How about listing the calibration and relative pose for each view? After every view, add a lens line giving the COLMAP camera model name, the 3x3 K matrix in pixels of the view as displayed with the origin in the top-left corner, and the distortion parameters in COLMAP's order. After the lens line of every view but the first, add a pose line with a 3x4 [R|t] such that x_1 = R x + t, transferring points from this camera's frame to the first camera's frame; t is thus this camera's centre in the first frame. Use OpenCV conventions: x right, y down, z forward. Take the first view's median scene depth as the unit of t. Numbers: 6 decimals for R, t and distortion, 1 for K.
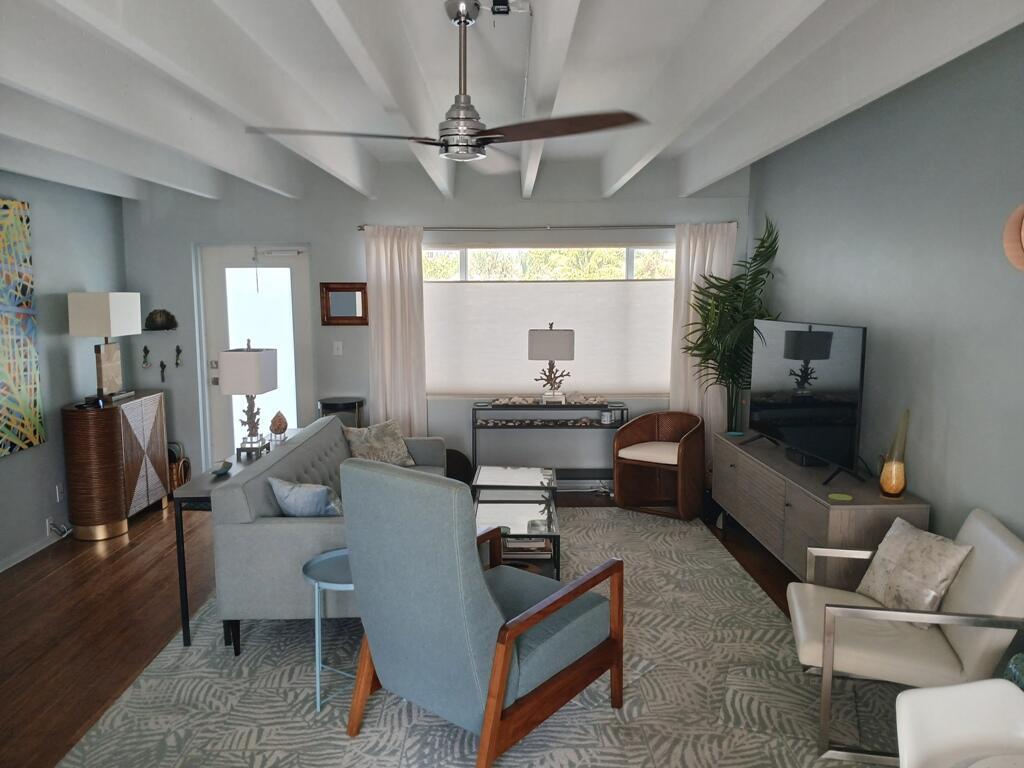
lens RADIAL K [[798.2, 0, 511.8], [0, 798.2, 383.4], [0, 0, 1]] dist [-0.000233, -0.001836]
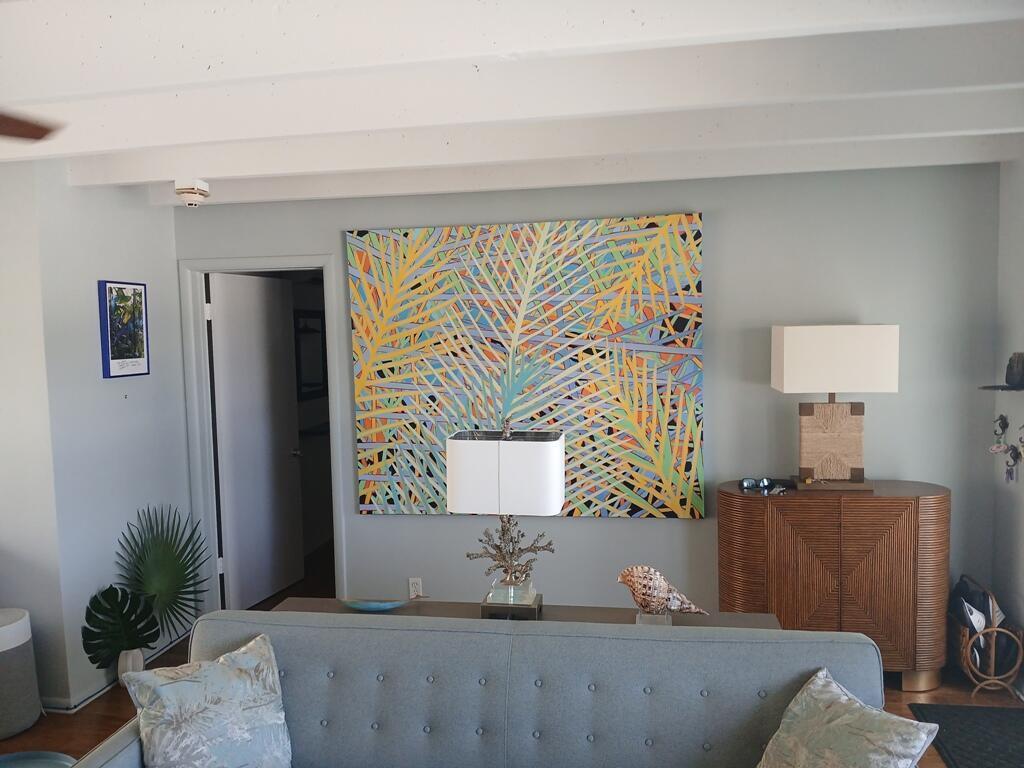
lens RADIAL K [[798.2, 0, 513.4], [0, 798.2, 387.6], [0, 0, 1]] dist [-0.000233, -0.001836]
pose [[-0.197216, 0.087279, -0.976467, 0.212360], [-0.089873, 0.990225, 0.106660, -0.125990], [0.976232, 0.108793, -0.187444, 1.002157]]
